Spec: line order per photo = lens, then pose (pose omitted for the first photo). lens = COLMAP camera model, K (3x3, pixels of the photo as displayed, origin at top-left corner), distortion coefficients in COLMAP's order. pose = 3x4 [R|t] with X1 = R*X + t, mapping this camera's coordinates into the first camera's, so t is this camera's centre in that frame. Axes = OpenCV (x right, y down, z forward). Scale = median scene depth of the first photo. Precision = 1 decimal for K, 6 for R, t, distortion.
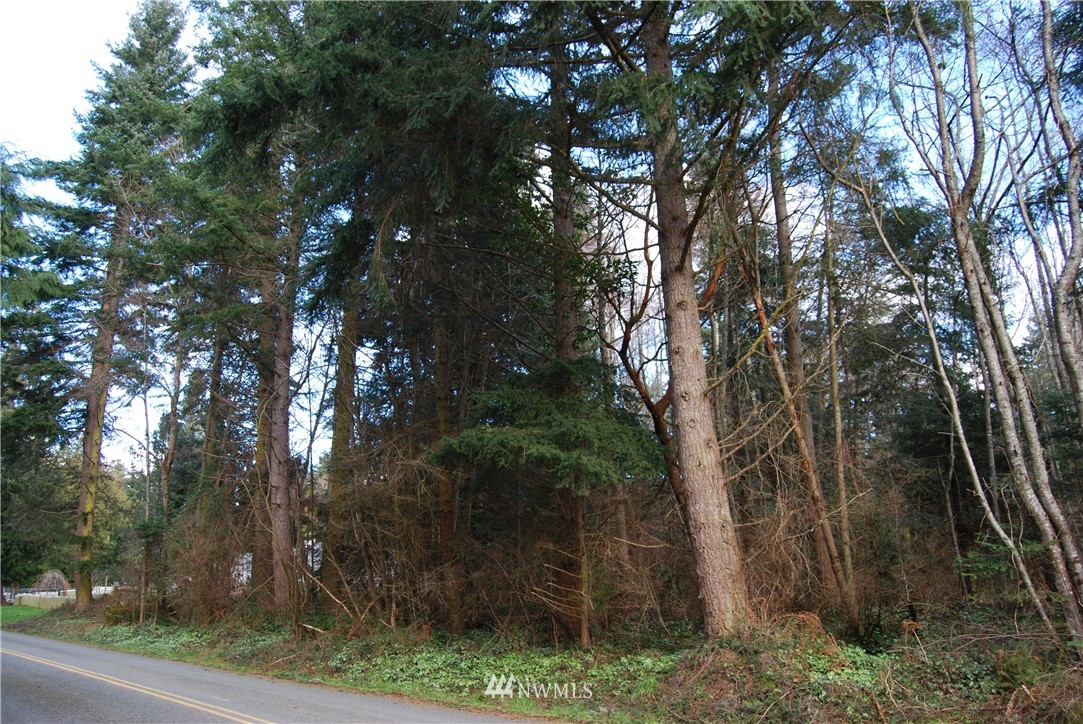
lens RADIAL K [[850.1, 0, 541.5], [0, 850.1, 362.0], [0, 0, 1]] dist [-0.070706, 0.013032]
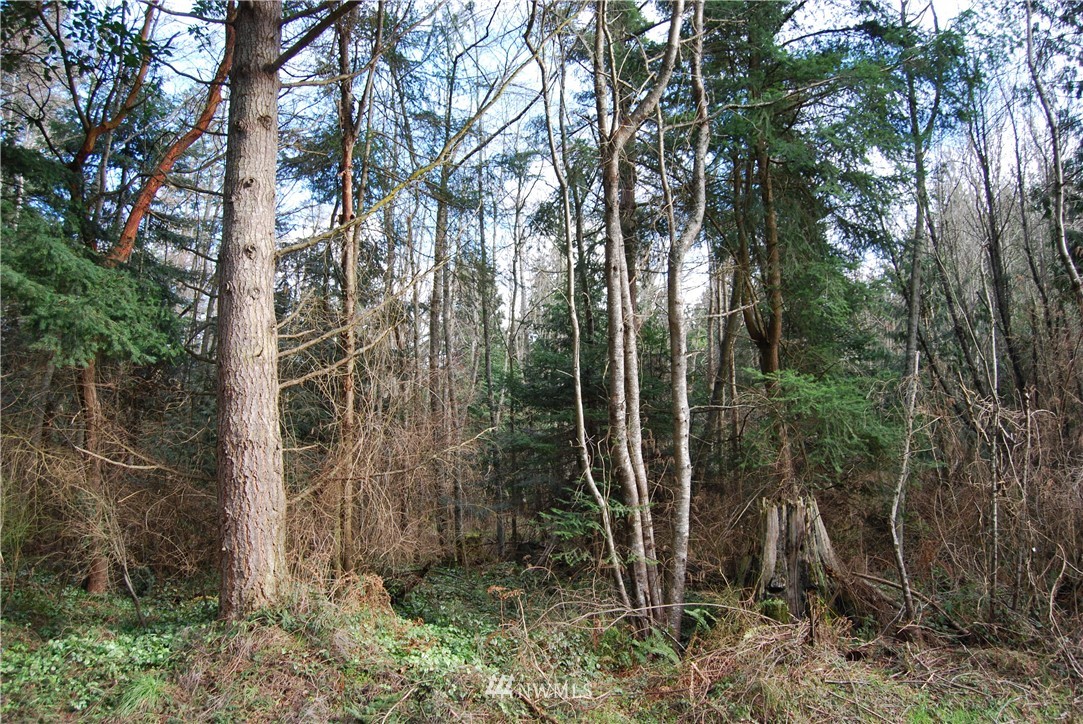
lens RADIAL K [[850.1, 0, 541.5], [0, 850.1, 362.0], [0, 0, 1]] dist [-0.070706, 0.013032]
pose [[0.618883, 0.178729, 0.764879, -0.214087], [-0.227260, 0.972865, -0.043447, 0.120744], [-0.751889, -0.146937, 0.642707, 0.460373]]
